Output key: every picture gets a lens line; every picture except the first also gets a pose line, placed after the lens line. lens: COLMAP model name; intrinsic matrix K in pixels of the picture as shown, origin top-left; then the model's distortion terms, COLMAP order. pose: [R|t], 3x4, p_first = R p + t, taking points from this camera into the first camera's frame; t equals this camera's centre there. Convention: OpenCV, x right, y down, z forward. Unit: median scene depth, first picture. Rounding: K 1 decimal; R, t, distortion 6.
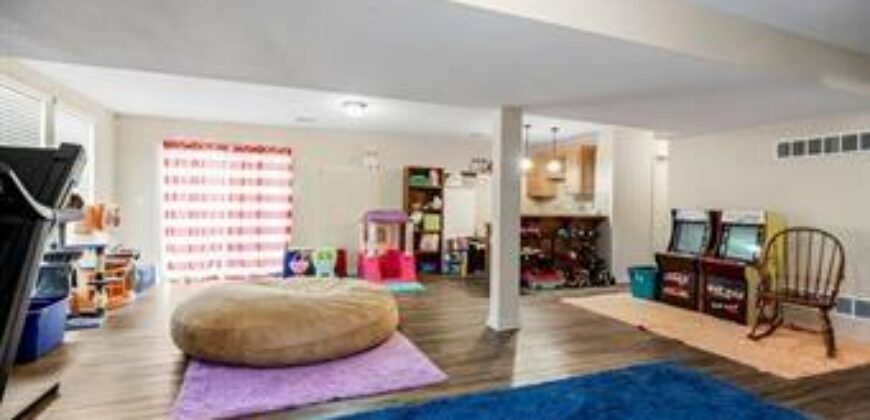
lens RADIAL K [[407.7, 0, 435.3], [0, 407.7, 206.4], [0, 0, 1]] dist [-0.008351, 0.000433]
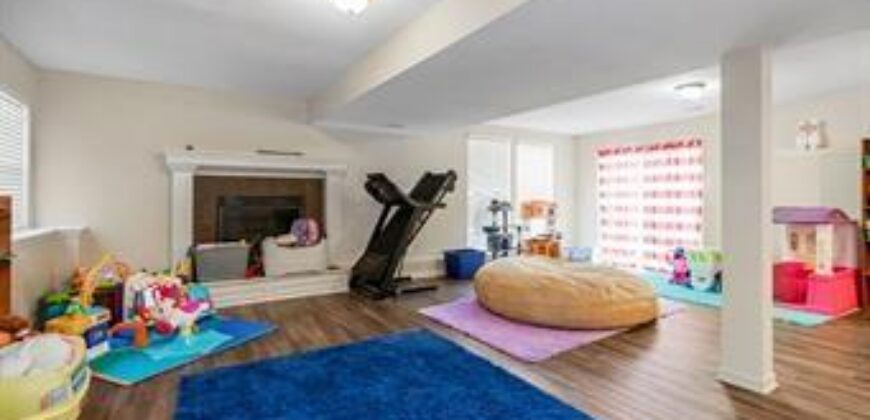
lens RADIAL K [[407.7, 0, 435.8], [0, 407.7, 203.8], [0, 0, 1]] dist [-0.008351, 0.000433]
pose [[0.191042, 0.001104, -0.981581, 0.471234], [-0.001259, 0.999999, 0.000880, 0.004366], [0.981581, 0.001068, 0.191043, 0.251386]]
